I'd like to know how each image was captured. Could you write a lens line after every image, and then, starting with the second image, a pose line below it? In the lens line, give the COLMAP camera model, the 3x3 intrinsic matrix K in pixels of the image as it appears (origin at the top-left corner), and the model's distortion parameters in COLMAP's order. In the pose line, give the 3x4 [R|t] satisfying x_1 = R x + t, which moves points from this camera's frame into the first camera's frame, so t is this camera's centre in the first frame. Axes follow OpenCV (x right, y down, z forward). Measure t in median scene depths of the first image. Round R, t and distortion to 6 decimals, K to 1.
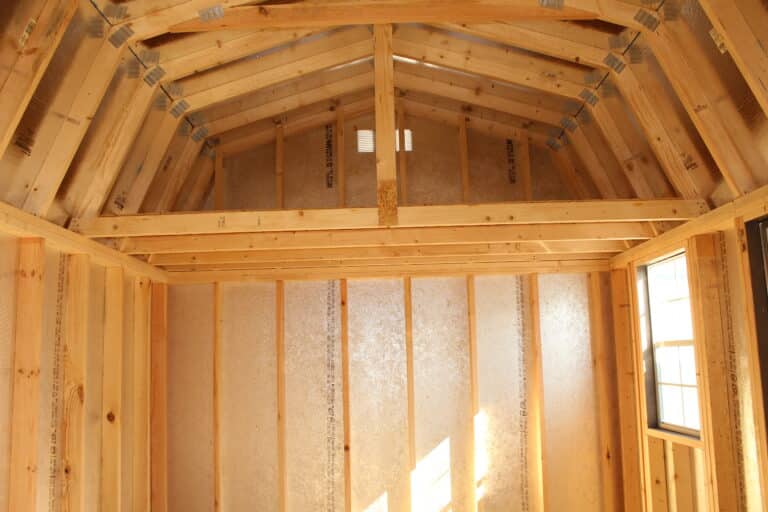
lens RADIAL K [[643.4, 0, 385.7], [0, 643.4, 268.5], [0, 0, 1]] dist [-0.165548, 0.152186]
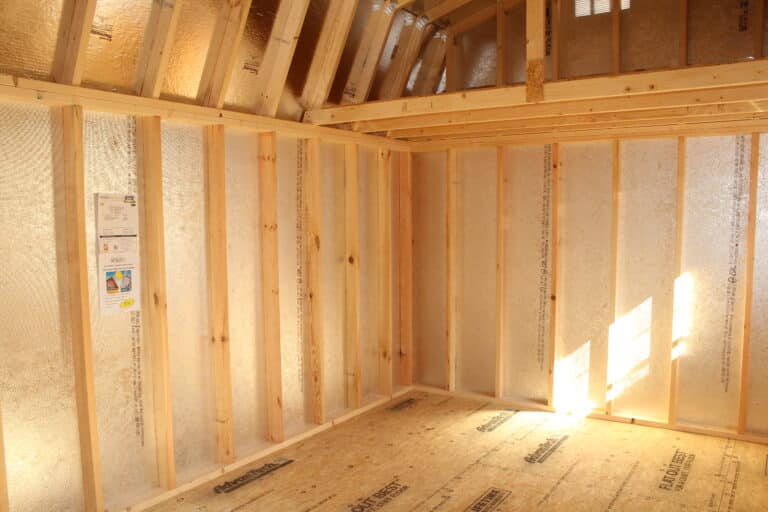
lens RADIAL K [[643.4, 0, 385.7], [0, 643.4, 268.5], [0, 0, 1]] dist [-0.165548, 0.152186]
pose [[0.838896, 0.068841, -0.539920, 0.322403], [0.061358, 0.973685, 0.219481, -0.034492], [0.540822, -0.217250, 0.812597, -0.065662]]
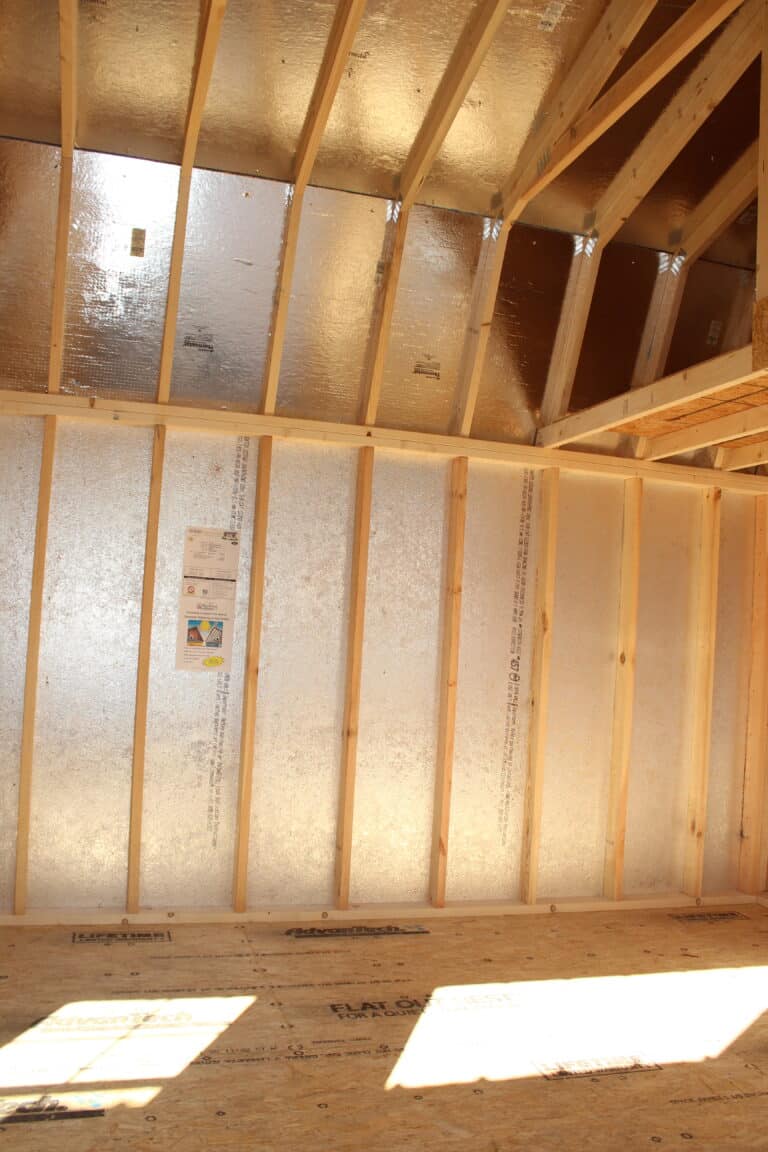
lens RADIAL K [[965.1, 0, 384.0], [0, 965.1, 576.0], [0, 0, 1]] dist [-0.165548, 0.152186]
pose [[0.273031, -0.004506, -0.961995, 0.637820], [0.072561, 0.997237, 0.015922, 0.076247], [0.959265, -0.074150, 0.272603, 0.315425]]
